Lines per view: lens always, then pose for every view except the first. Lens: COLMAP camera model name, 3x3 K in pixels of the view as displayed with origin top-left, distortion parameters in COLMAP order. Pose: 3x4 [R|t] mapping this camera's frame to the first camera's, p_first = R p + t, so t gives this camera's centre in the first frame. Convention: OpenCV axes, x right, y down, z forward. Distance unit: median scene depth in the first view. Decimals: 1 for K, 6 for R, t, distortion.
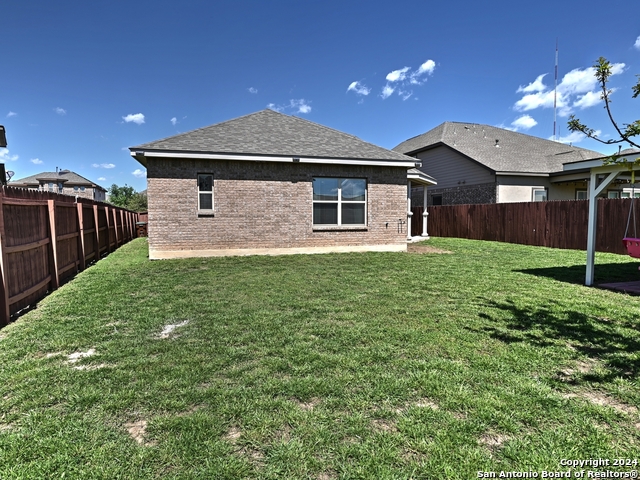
lens RADIAL K [[382.4, 0, 320.0], [0, 382.4, 241.0], [0, 0, 1]] dist [-0.004374, 0.001255]
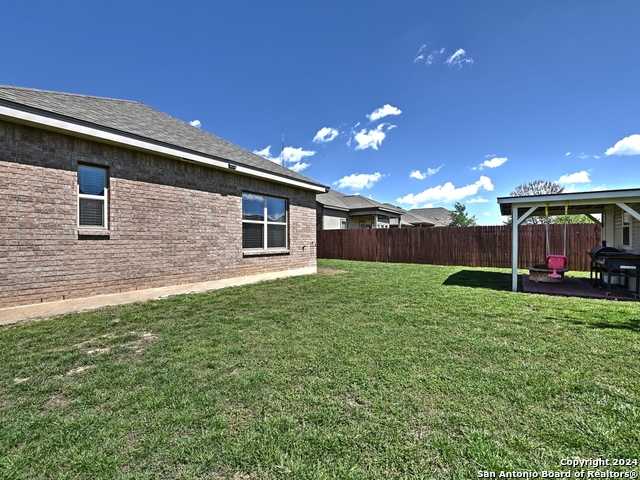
lens RADIAL K [[294.5, 0, 319.6], [0, 294.5, 240.1], [0, 0, 1]] dist [-0.018633, -0.001212]
pose [[0.765115, 0.000522, 0.643894, -0.299627], [0.041123, 0.997918, -0.049675, -0.023841], [-0.642579, 0.064486, 0.763501, 0.415497]]
